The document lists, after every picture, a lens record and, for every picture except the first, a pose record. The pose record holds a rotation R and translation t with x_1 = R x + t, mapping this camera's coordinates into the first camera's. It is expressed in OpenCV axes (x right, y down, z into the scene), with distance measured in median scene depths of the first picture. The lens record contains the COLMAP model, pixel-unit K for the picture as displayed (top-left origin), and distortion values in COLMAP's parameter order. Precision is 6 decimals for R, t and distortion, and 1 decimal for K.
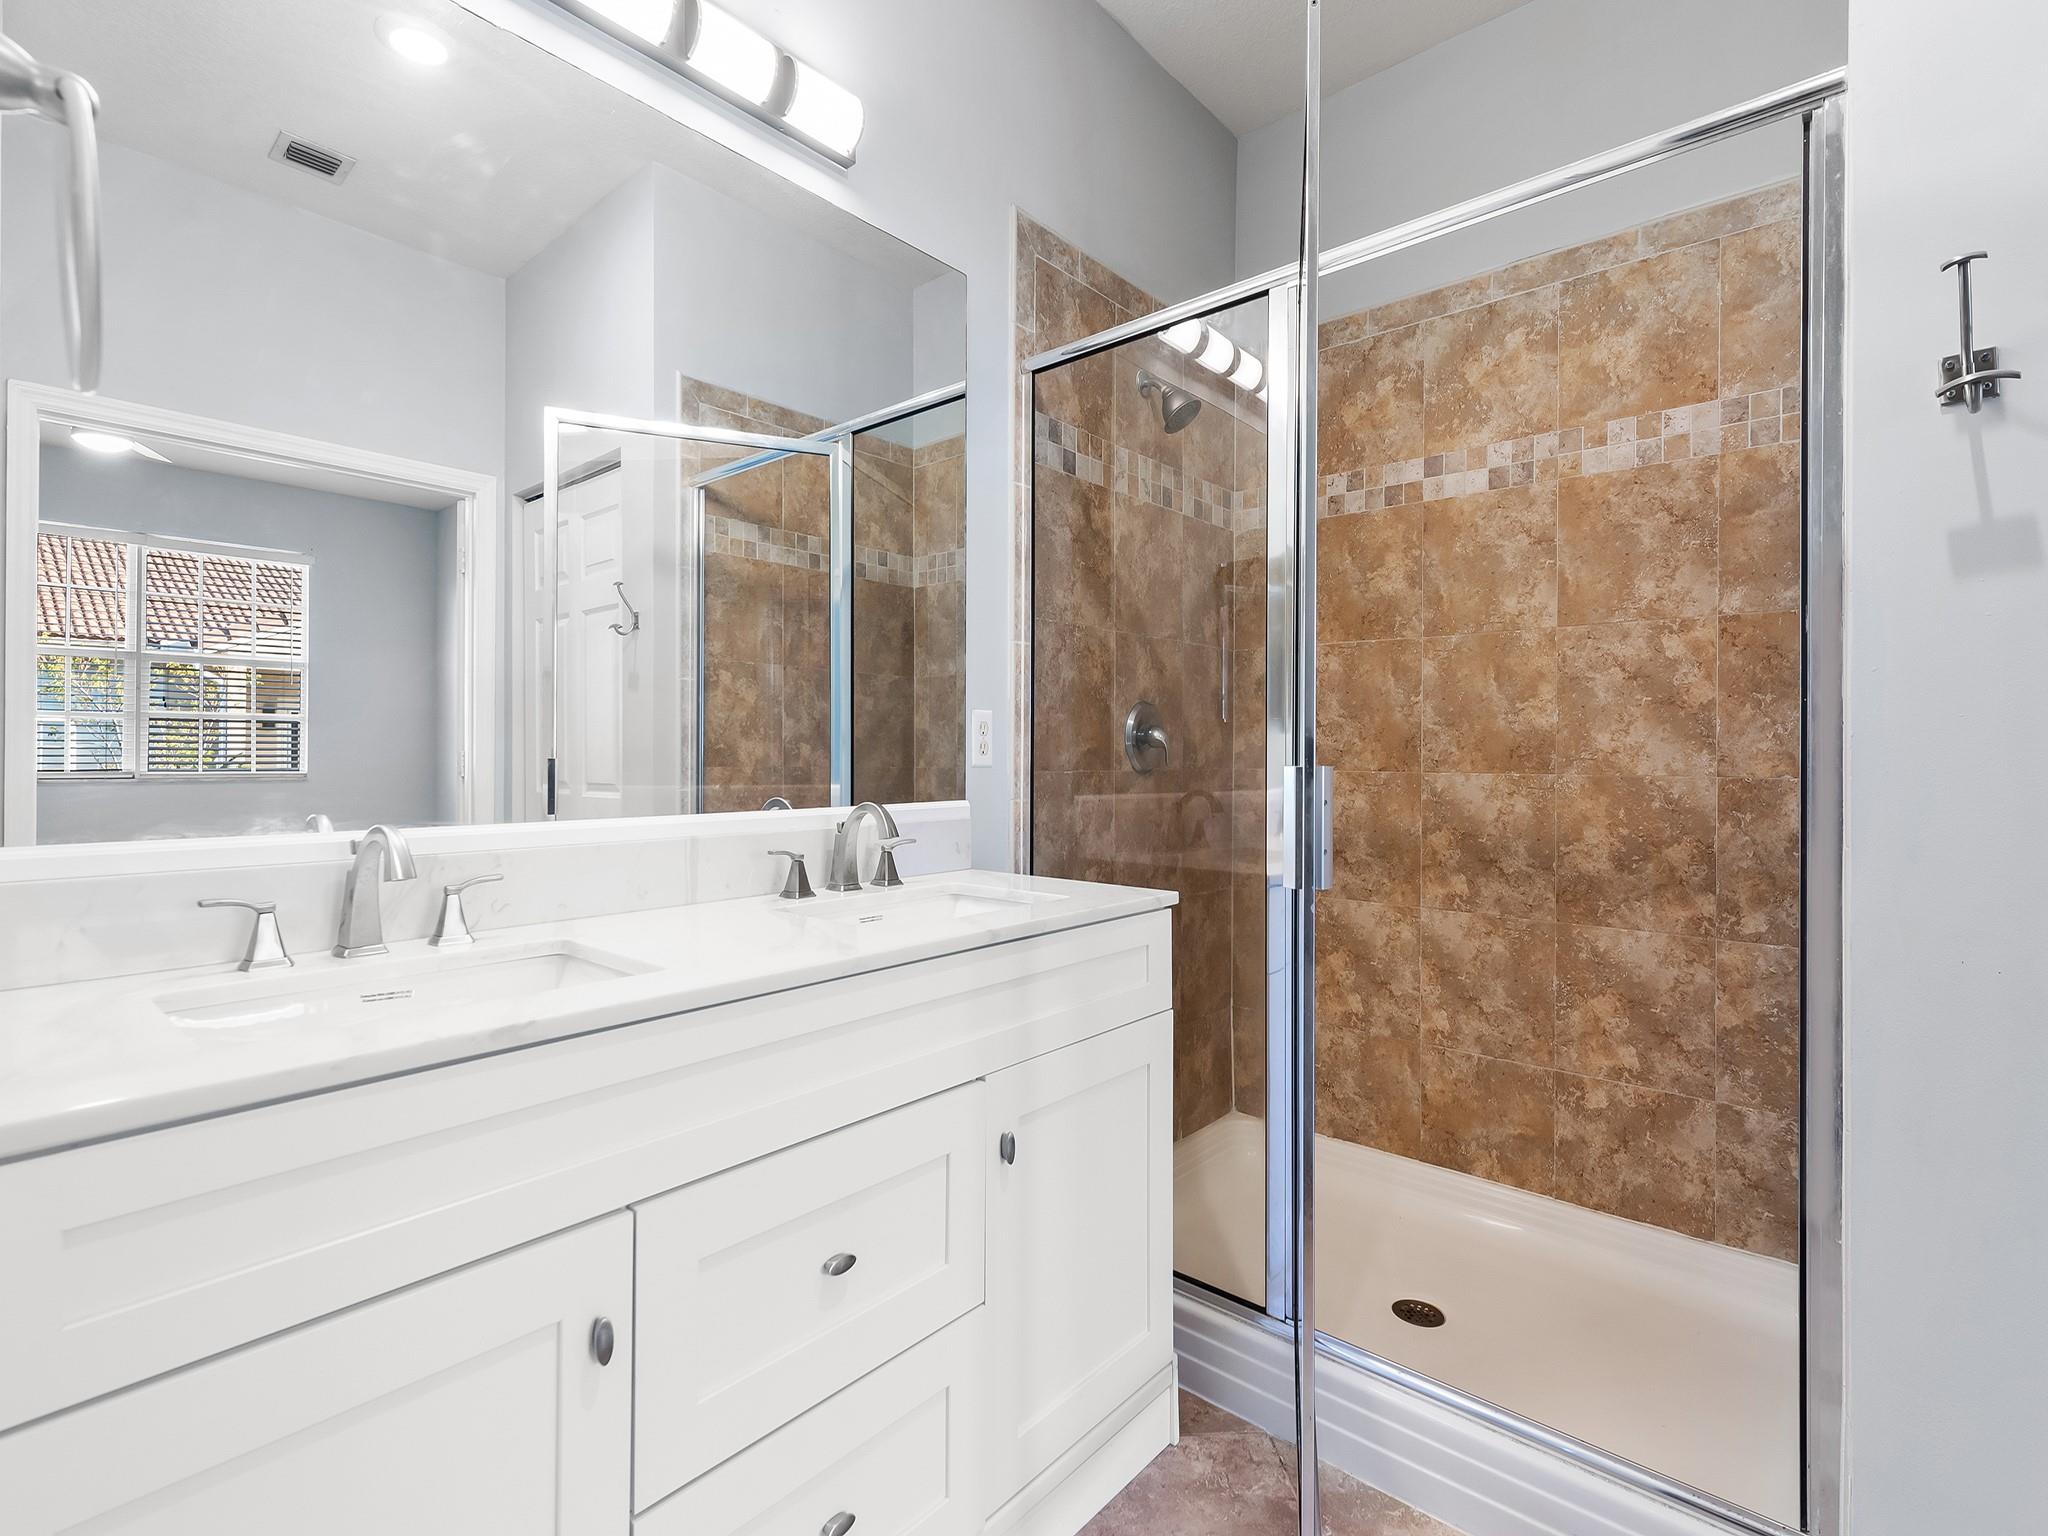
lens RADIAL K [[973.2, 0, 1024.7], [0, 973.2, 757.0], [0, 0, 1]] dist [0.013152, -0.002708]
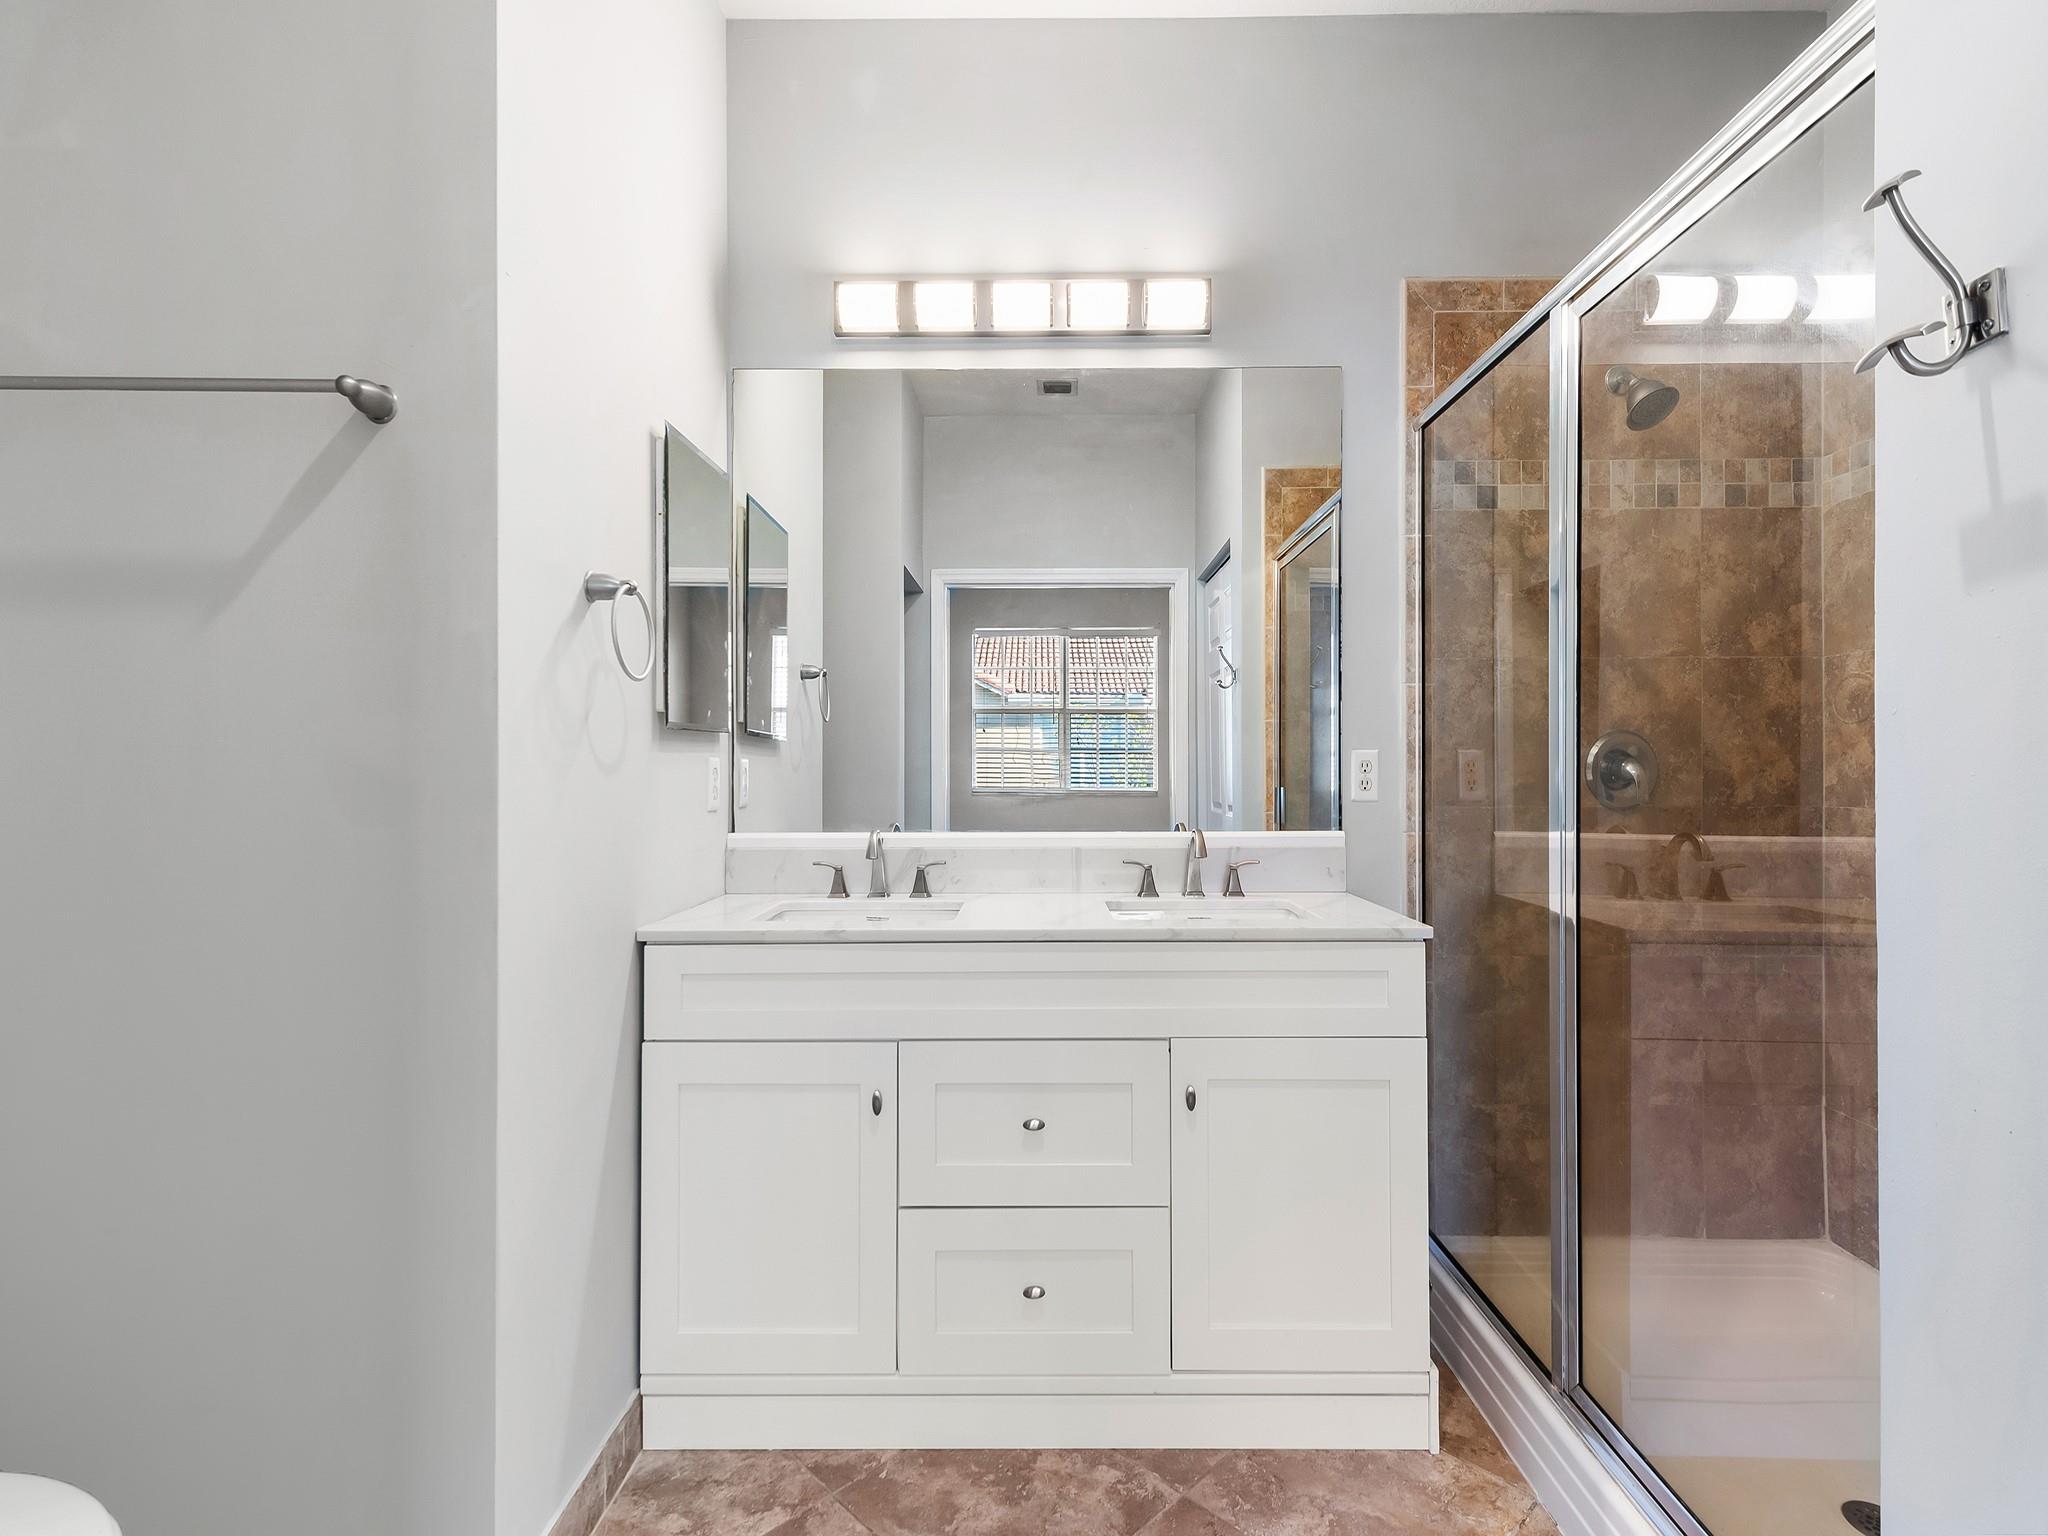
lens RADIAL K [[973.2, 0, 1036.1], [0, 973.2, 770.0], [0, 0, 1]] dist [0.013152, -0.002708]
pose [[0.649816, -0.003196, -0.760085, 0.496799], [0.003126, 0.999994, -0.001532, -0.022288], [0.760085, -0.001380, 0.649822, -0.004352]]
